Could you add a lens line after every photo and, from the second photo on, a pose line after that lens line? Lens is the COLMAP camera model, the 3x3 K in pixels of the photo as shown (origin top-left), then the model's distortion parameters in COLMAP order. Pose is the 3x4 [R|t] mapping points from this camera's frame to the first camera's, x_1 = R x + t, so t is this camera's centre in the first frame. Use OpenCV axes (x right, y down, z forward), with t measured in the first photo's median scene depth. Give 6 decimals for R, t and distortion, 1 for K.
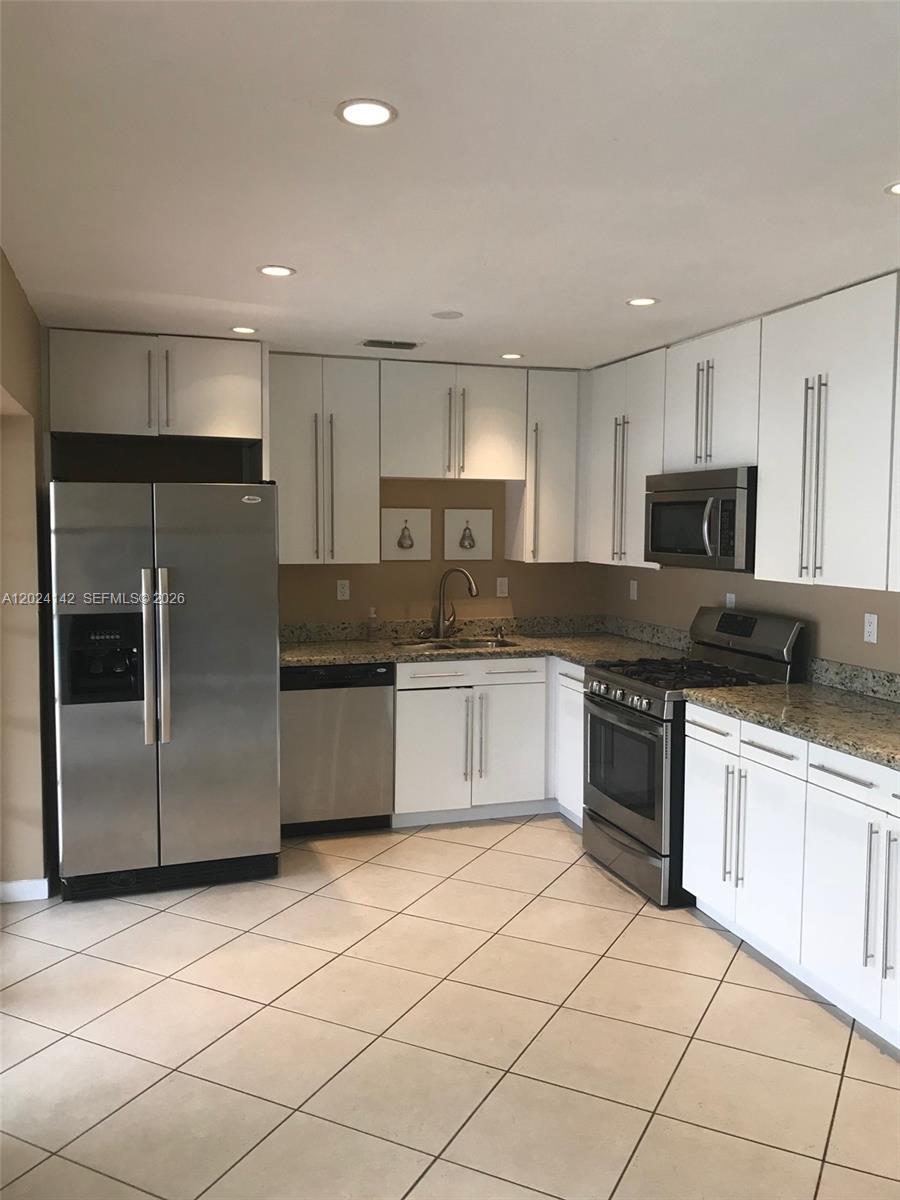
lens RADIAL K [[992.5, 0, 454.4], [0, 992.5, 599.6], [0, 0, 1]] dist [0.019251, -0.017923]
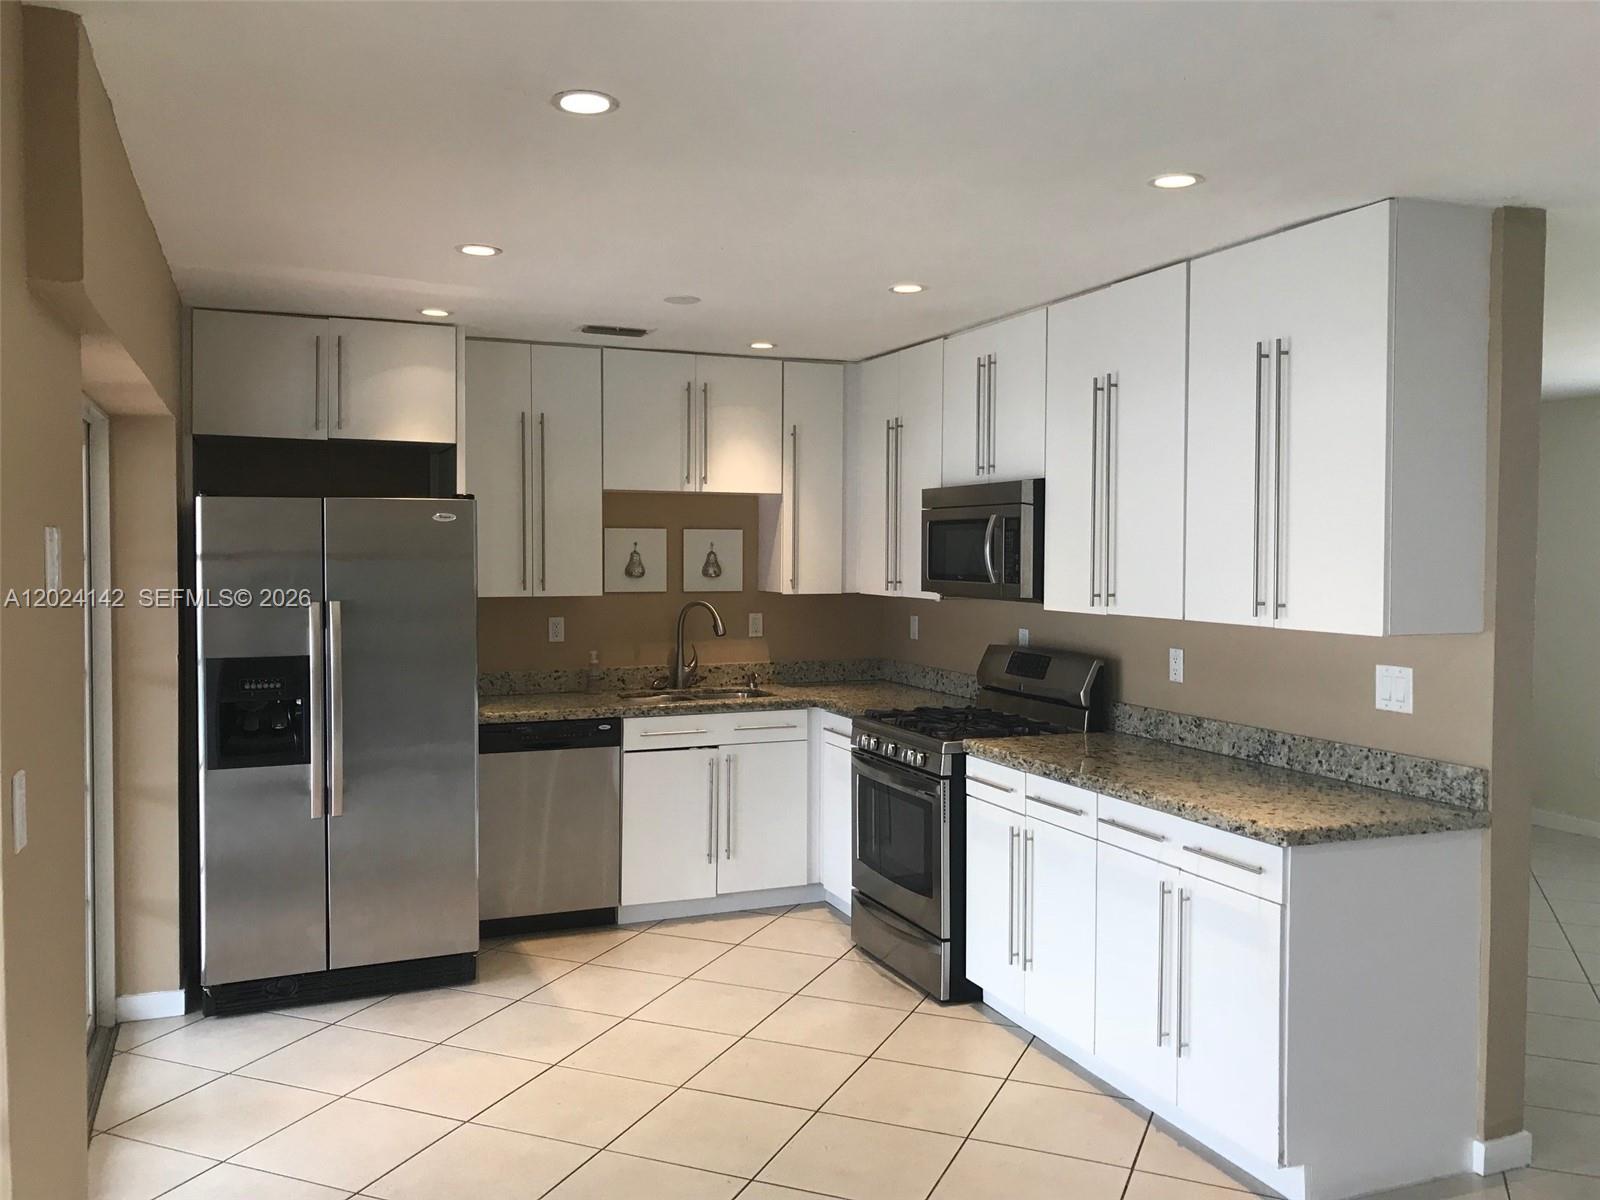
lens RADIAL K [[1323.3, 0, 794.1], [0, 1323.3, 593.4], [0, 0, 1]] dist [0.019251, -0.017923]
pose [[0.997728, -0.005165, 0.067179, 0.010197], [0.008119, 0.999008, -0.043781, 0.012416], [-0.066886, 0.044226, 0.996780, -0.110426]]
